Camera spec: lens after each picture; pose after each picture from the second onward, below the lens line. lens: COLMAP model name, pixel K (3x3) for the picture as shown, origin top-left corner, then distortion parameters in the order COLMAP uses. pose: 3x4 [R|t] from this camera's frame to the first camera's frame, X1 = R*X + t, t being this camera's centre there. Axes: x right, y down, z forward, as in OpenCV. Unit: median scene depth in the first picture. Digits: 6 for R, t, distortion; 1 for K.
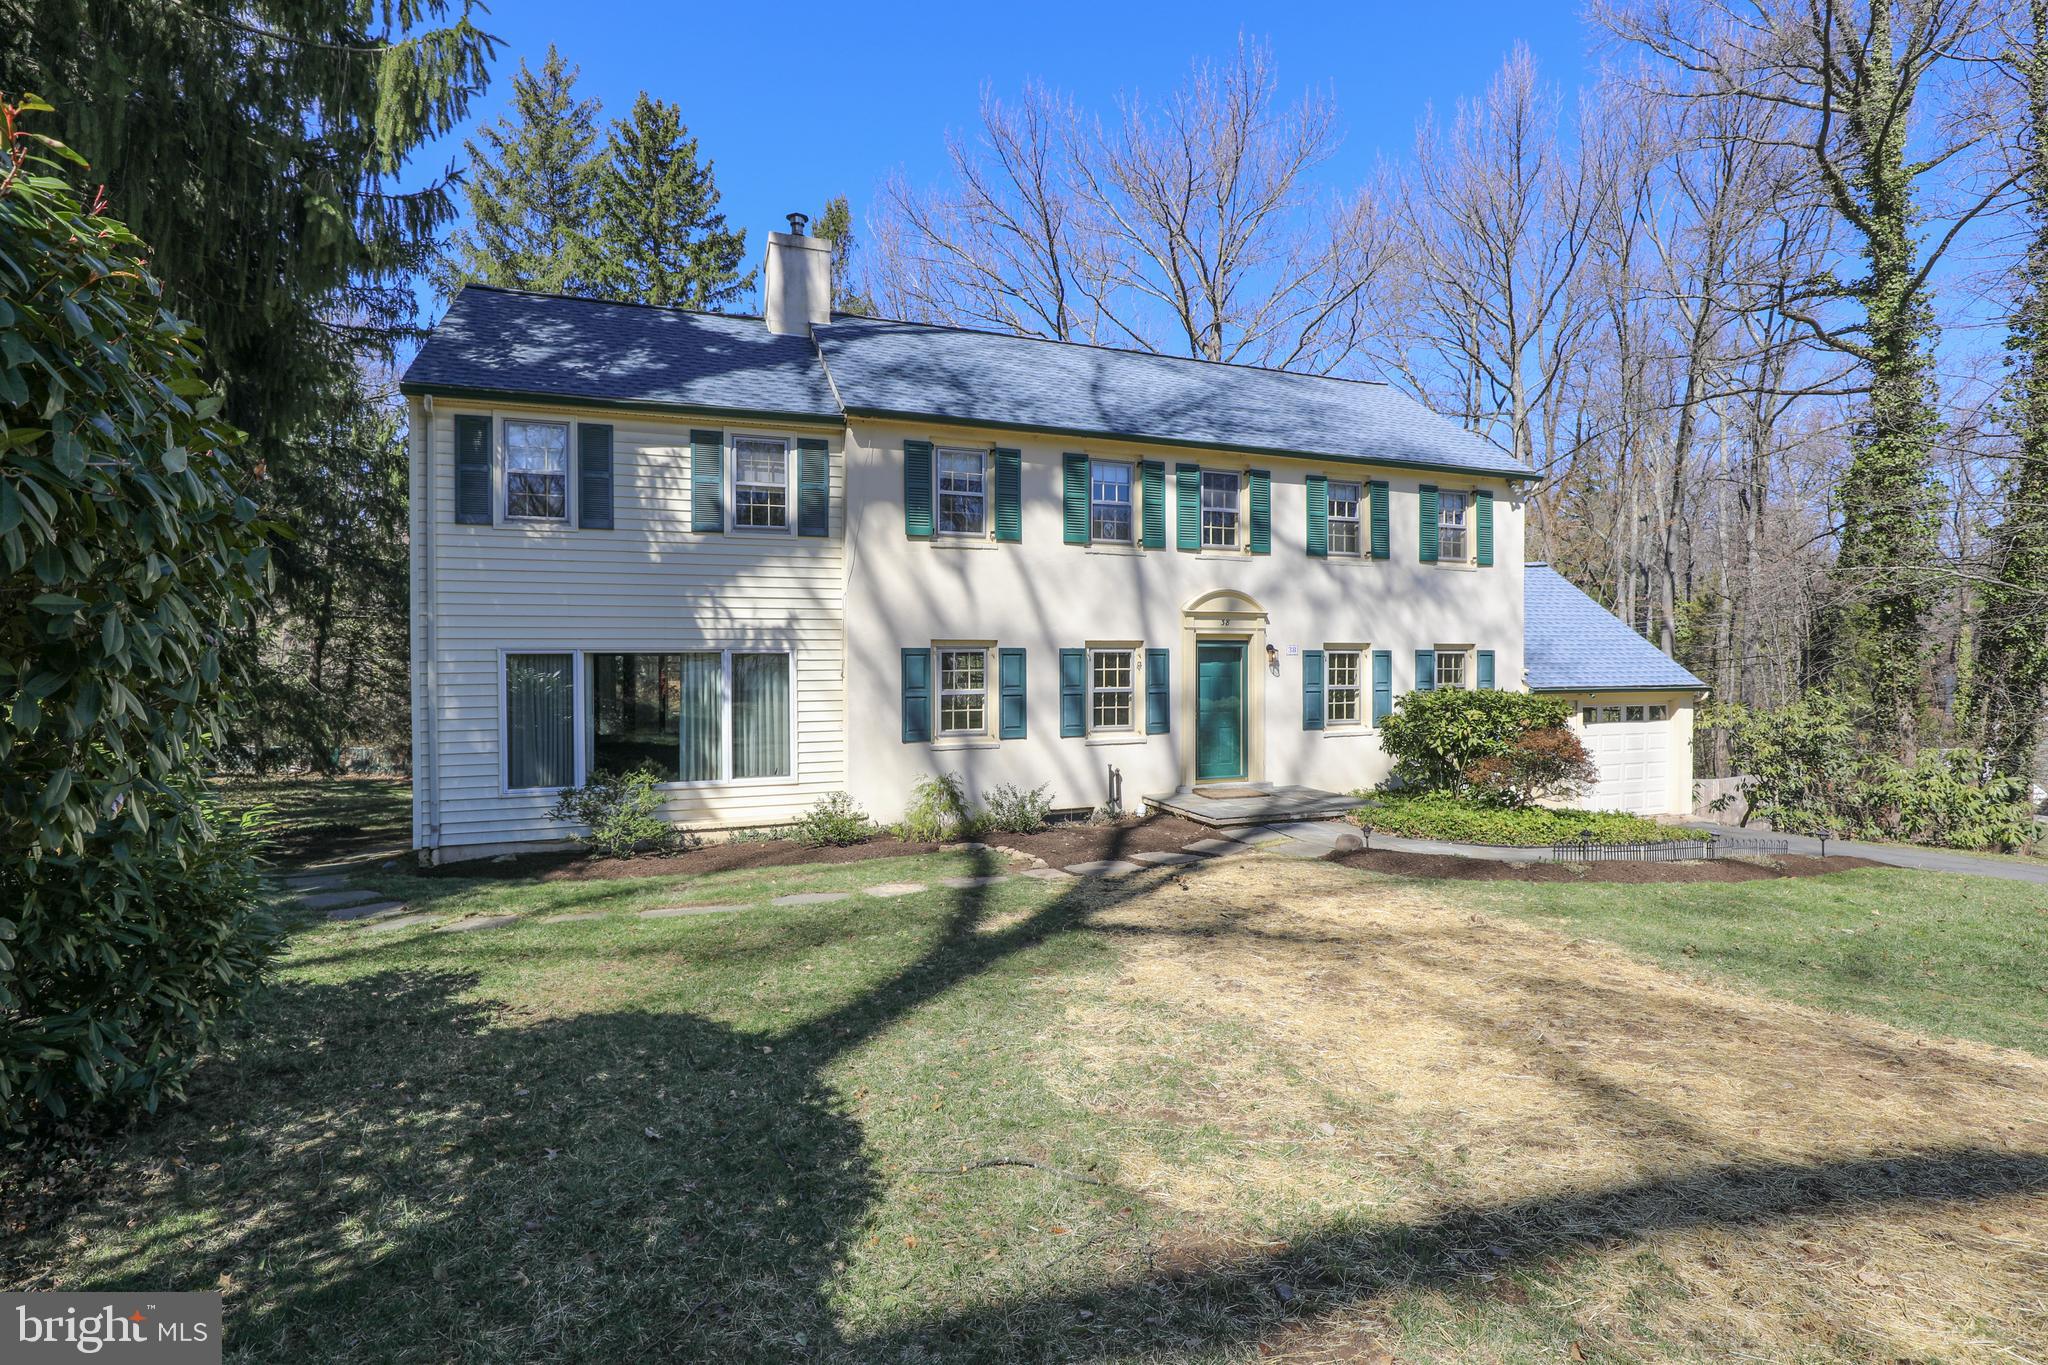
lens RADIAL K [[958.6, 0, 1007.2], [0, 958.6, 676.0], [0, 0, 1]] dist [-0.020340, -0.001137]
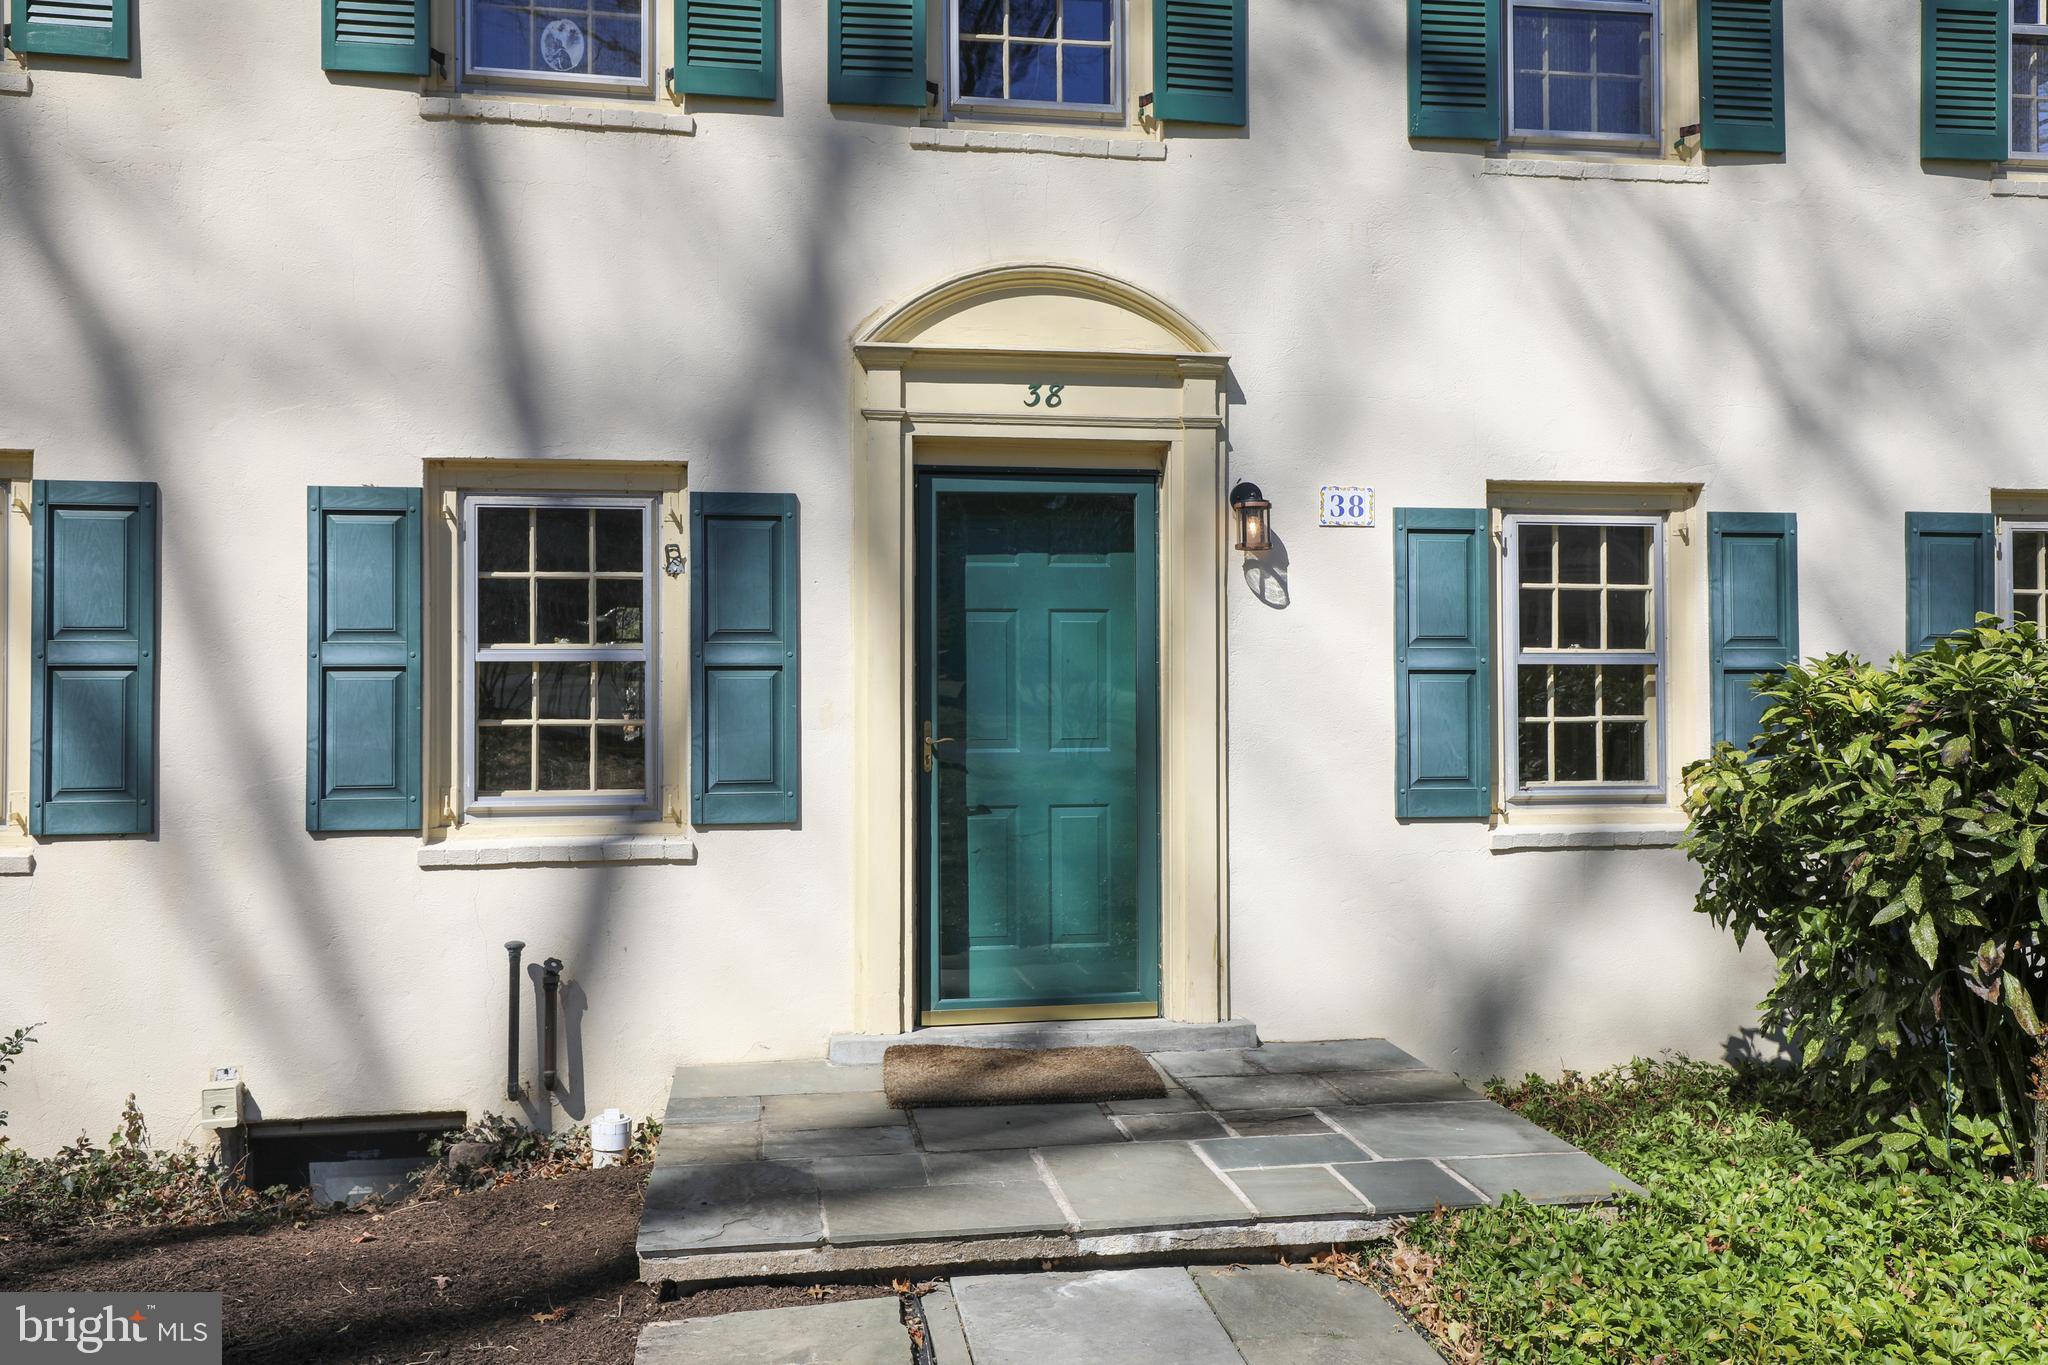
lens RADIAL K [[1537.4, 0, 1038.6], [0, 1537.4, 698.0], [0, 0, 1]] dist [0.012100, 0.001109]
pose [[0.979129, -0.001758, -0.203232, 0.316081], [-0.002157, 0.999816, -0.019040, 0.033507], [0.203228, 0.019081, 0.978946, 0.612169]]
